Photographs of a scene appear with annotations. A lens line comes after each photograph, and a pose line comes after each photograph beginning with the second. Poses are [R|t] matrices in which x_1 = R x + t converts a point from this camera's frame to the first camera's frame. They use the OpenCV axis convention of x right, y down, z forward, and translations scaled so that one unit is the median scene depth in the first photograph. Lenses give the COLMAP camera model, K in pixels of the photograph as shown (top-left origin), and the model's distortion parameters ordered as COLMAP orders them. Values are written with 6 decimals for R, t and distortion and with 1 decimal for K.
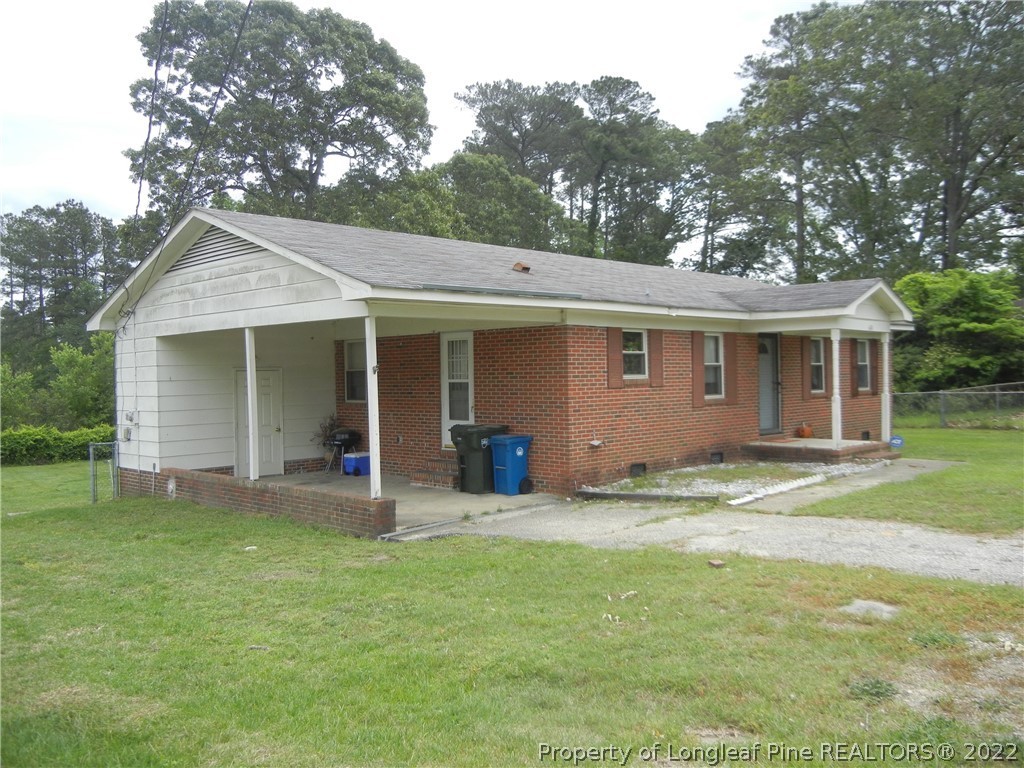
lens RADIAL K [[873.8, 0, 510.7], [0, 873.8, 384.6], [0, 0, 1]] dist [-0.013658, 0.042280]
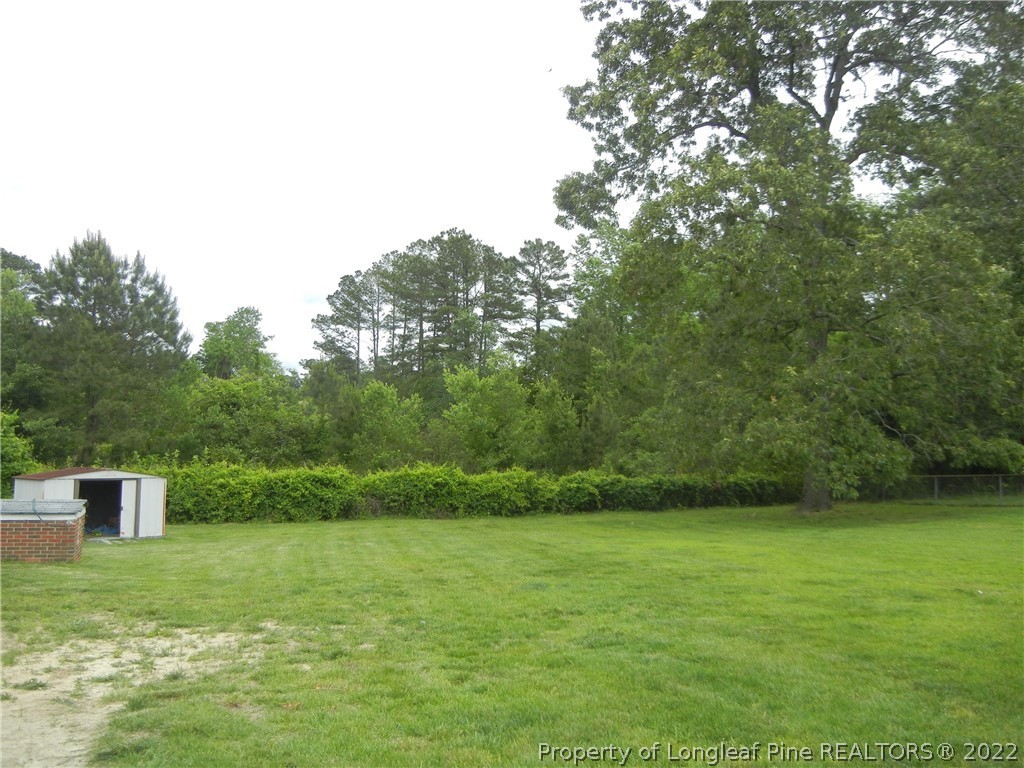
lens RADIAL K [[873.8, 0, 508.7], [0, 873.8, 384.1], [0, 0, 1]] dist [-0.013658, 0.042280]
pose [[0.931252, 0.015140, -0.364060, -0.218664], [-0.039418, 0.997459, -0.059347, 0.021193], [0.362237, 0.069618, 0.929483, 0.333543]]
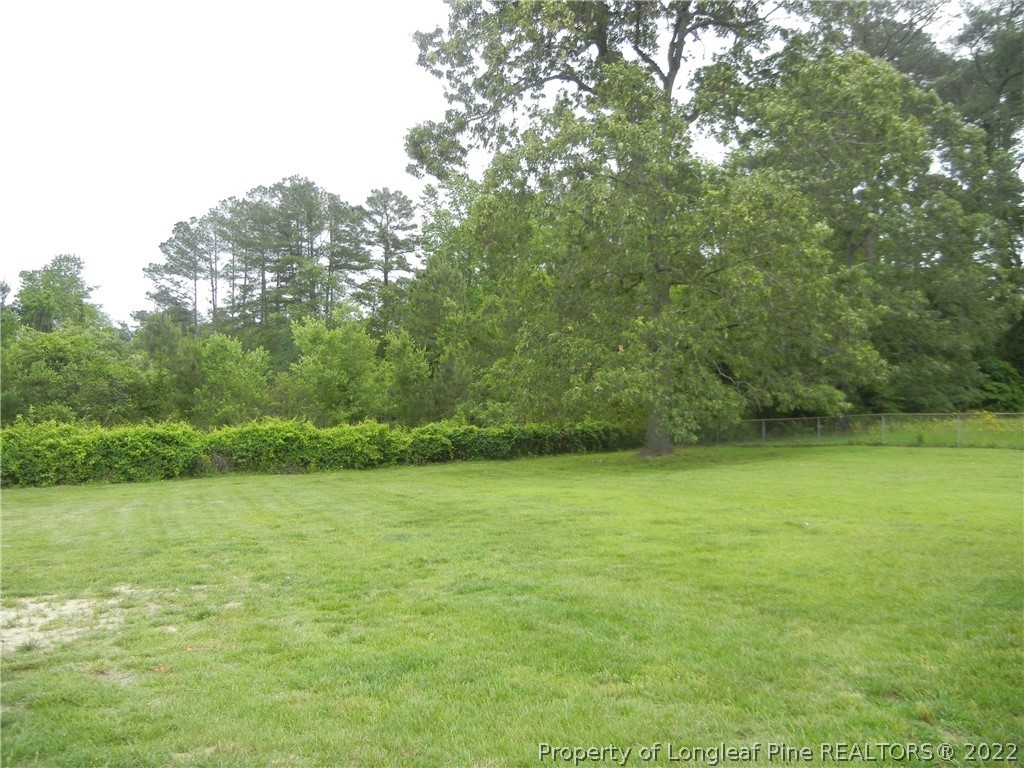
lens RADIAL K [[873.8, 0, 509.1], [0, 873.8, 380.0], [0, 0, 1]] dist [-0.013658, 0.042280]
pose [[0.980460, 0.020990, -0.195596, -0.222370], [-0.024271, 0.999602, -0.014395, 0.021471], [0.195216, 0.018861, 0.980579, 0.331541]]
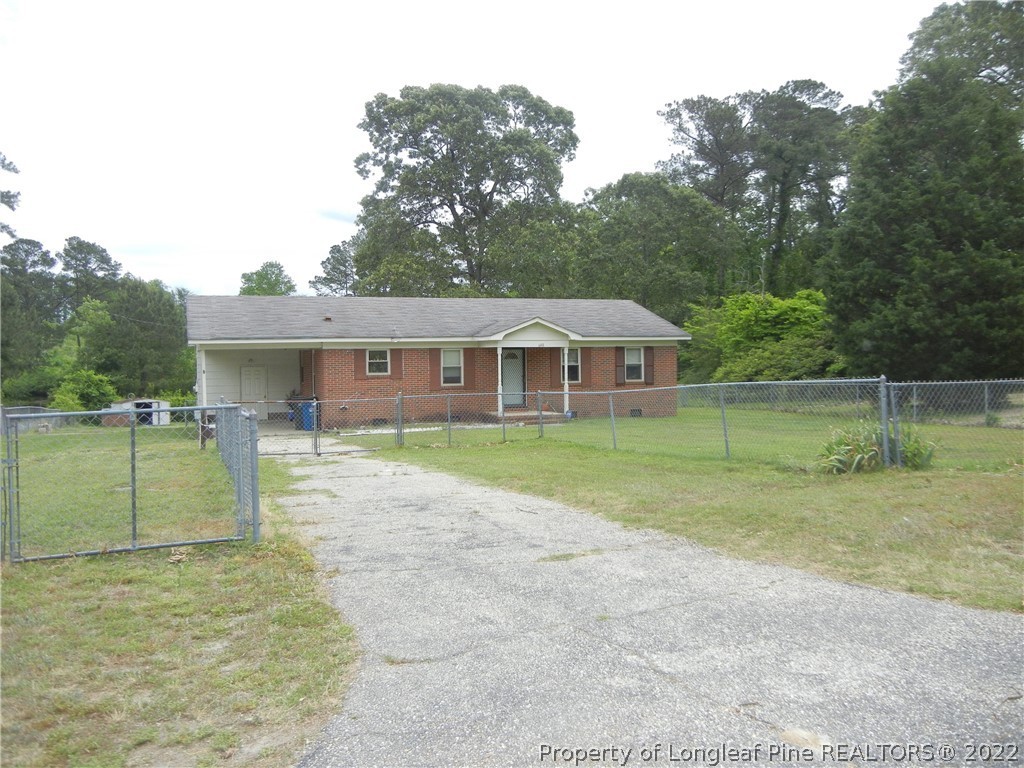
lens RADIAL K [[873.8, 0, 506.9], [0, 873.8, 356.0], [0, 0, 1]] dist [-0.013658, 0.042280]
pose [[0.906980, 0.006749, -0.421120, 0.377766], [-0.007029, 0.999975, 0.000887, -0.016227], [0.421115, 0.002156, 0.907005, -0.196695]]
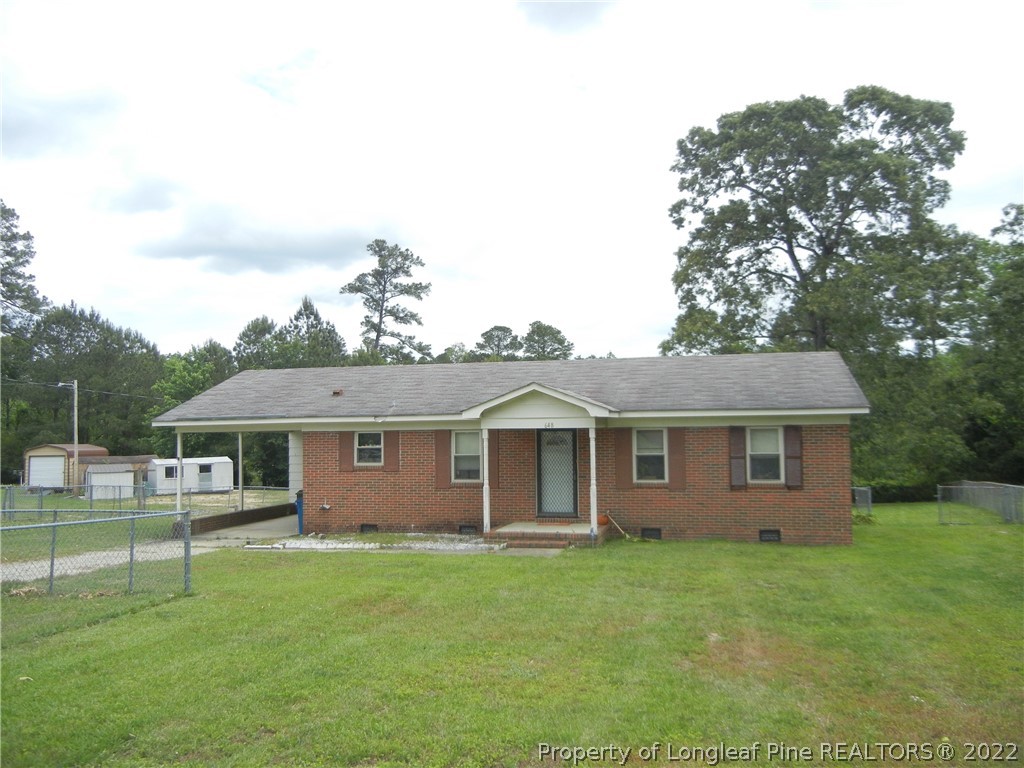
lens RADIAL K [[873.8, 0, 510.1], [0, 873.8, 376.1], [0, 0, 1]] dist [-0.013658, 0.042280]
pose [[0.525669, -0.046091, -0.849440, 0.470946], [-0.004883, 0.998351, -0.057193, -0.022858], [0.850675, 0.034212, 0.524577, 0.134374]]
